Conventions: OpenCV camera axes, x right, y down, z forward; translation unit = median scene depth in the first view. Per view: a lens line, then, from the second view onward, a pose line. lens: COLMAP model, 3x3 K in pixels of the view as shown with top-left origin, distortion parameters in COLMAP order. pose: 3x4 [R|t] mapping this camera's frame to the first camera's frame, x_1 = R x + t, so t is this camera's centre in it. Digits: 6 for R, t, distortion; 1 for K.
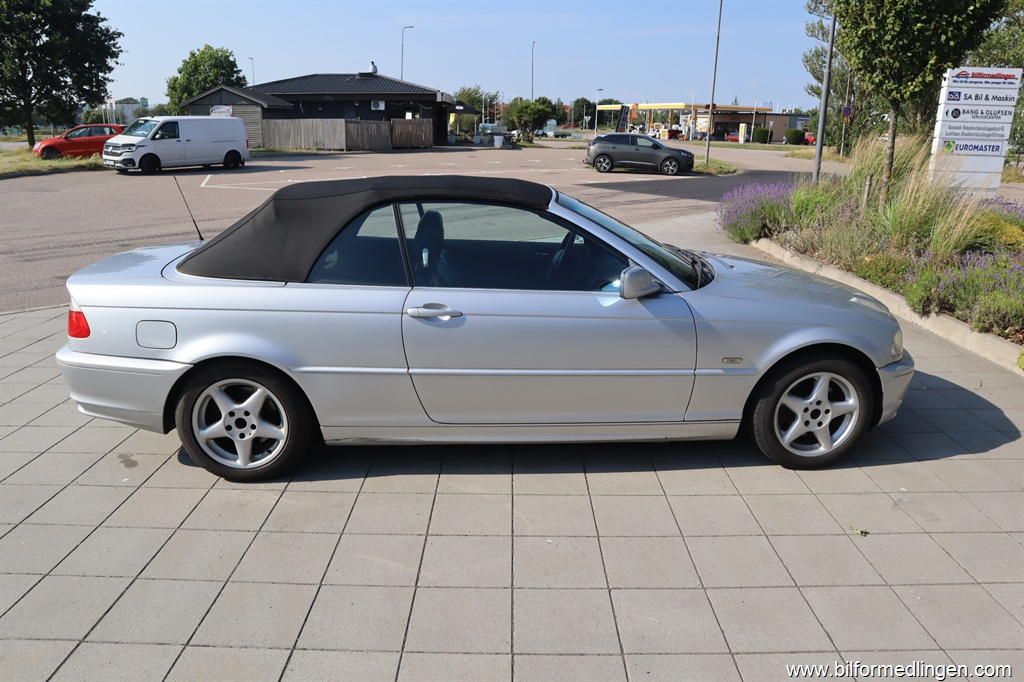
lens RADIAL K [[706.0, 0, 513.2], [0, 706.0, 346.5], [0, 0, 1]] dist [-0.121876, 0.071260]
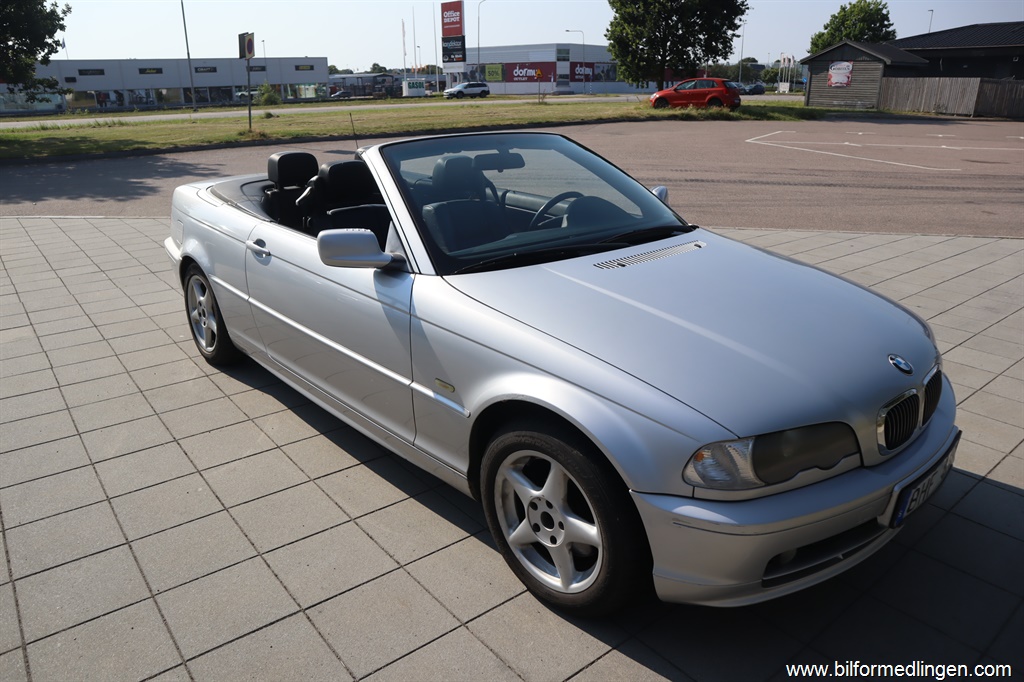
lens RADIAL K [[709.6, 0, 511.2], [0, 709.6, 330.5], [0, 0, 1]] dist [-0.107162, 0.062744]
pose [[0.633632, 0.245114, -0.733778, 0.149868], [-0.222912, 0.966100, 0.130230, -0.024748], [0.740825, 0.081050, 0.666791, 0.102316]]
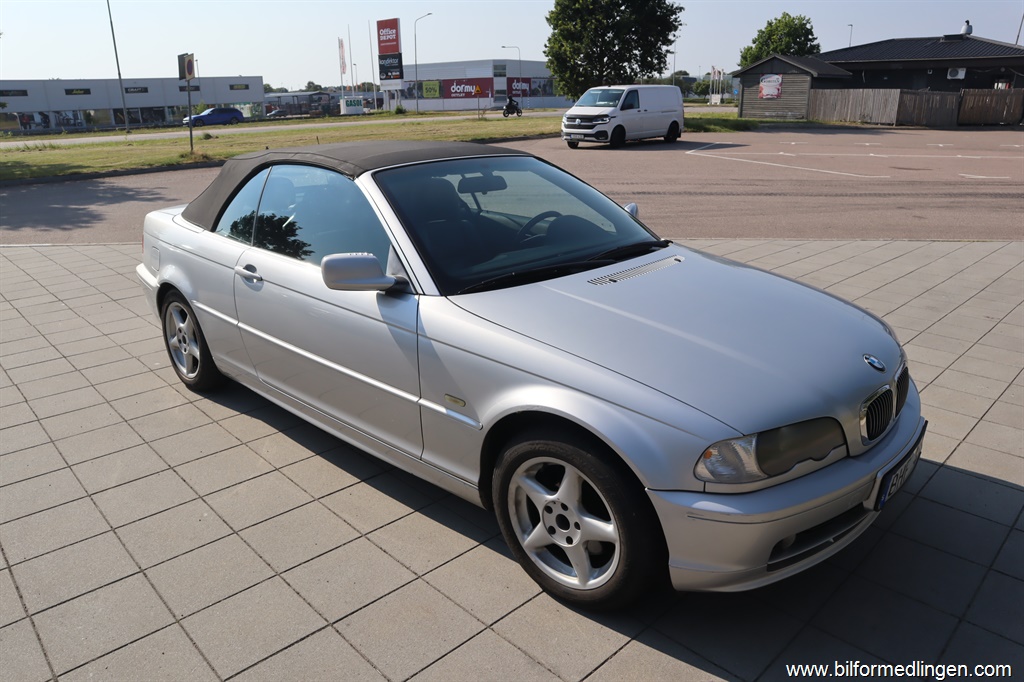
lens RADIAL K [[709.6, 0, 511.2], [0, 709.6, 330.5], [0, 0, 1]] dist [-0.107162, 0.062744]
pose [[0.697508, 0.206028, -0.686320, 0.146951], [-0.195414, 0.976163, 0.094438, -0.023215], [0.689417, 0.068246, 0.721143, 0.086581]]
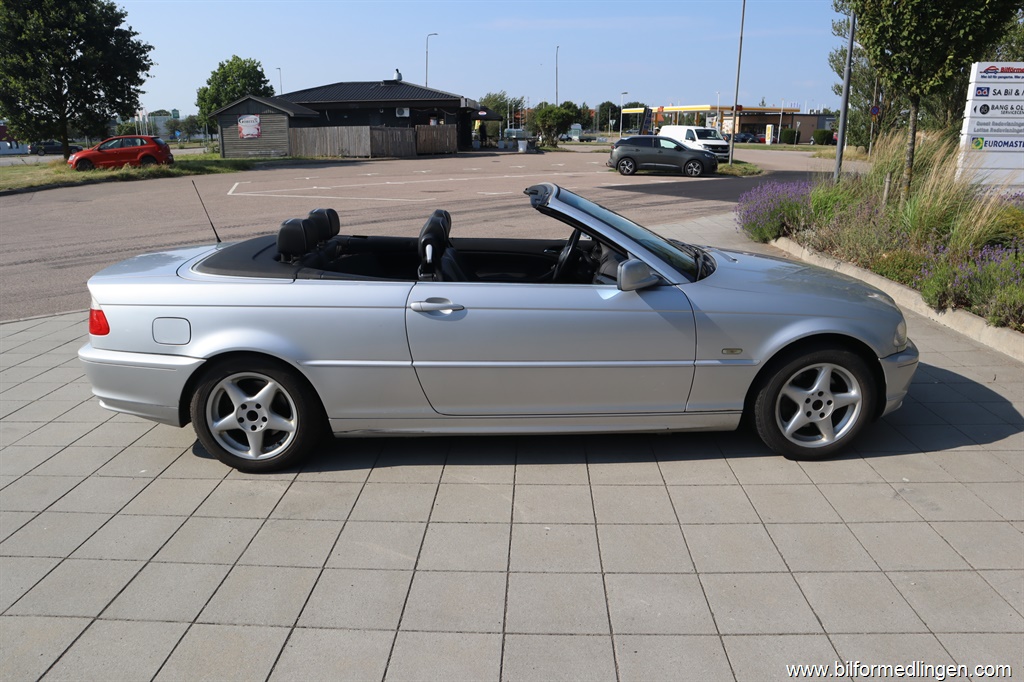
lens RADIAL K [[707.6, 0, 513.9], [0, 707.6, 346.9], [0, 0, 1]] dist [-0.127262, 0.075495]
pose [[0.999247, -0.006592, -0.038248, 0.006522], [0.006324, 0.999955, -0.007126, 0.003184], [0.038293, 0.006879, 0.999243, -0.003673]]
